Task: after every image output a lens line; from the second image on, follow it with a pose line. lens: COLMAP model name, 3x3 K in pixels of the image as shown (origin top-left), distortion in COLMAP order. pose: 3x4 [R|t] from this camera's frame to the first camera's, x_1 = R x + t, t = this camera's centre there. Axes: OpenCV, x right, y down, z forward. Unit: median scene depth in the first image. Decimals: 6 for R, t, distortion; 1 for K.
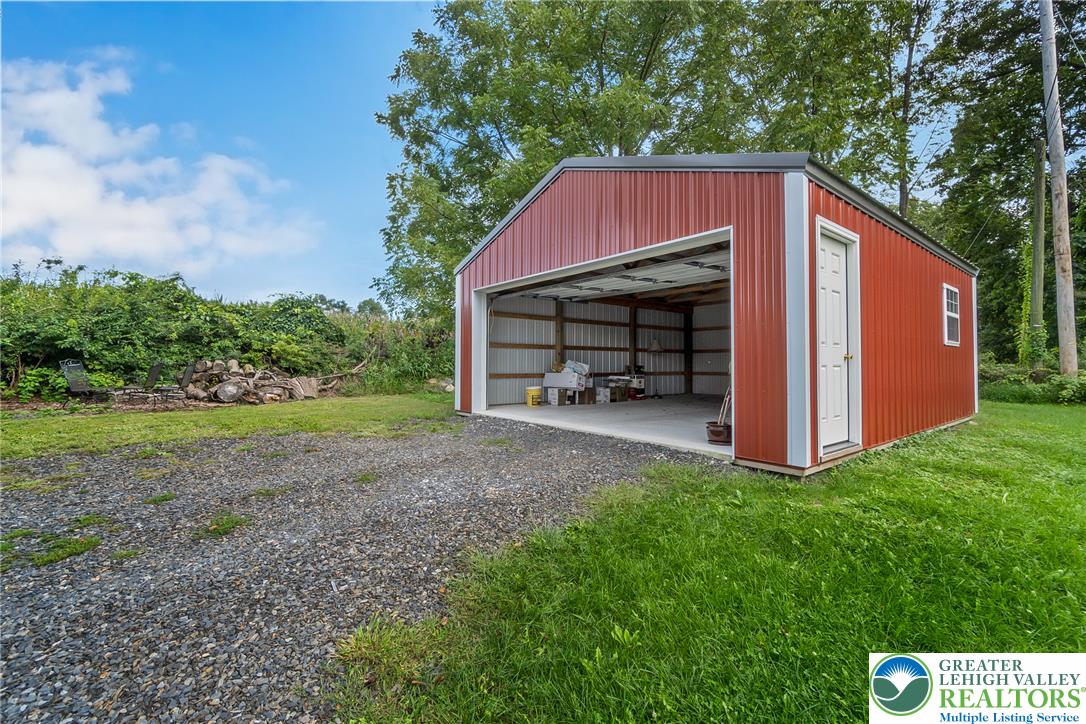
lens RADIAL K [[470.8, 0, 541.1], [0, 470.8, 361.0], [0, 0, 1]] dist [-0.010317, -0.000335]
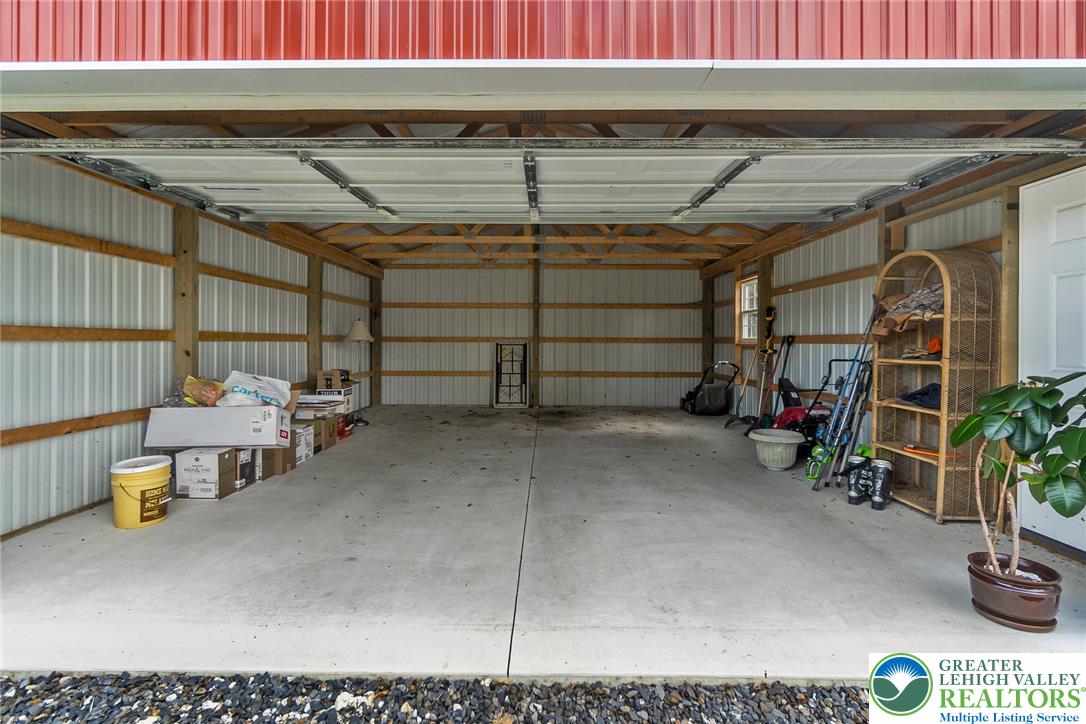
lens RADIAL K [[517.6, 0, 541.8], [0, 517.6, 339.8], [0, 0, 1]] dist [0.006518, 0.000988]
pose [[0.641670, 0.004142, 0.766969, -0.105312], [-0.007990, 0.999967, 0.001285, -0.029665], [-0.766939, -0.006953, 0.641682, 0.516387]]
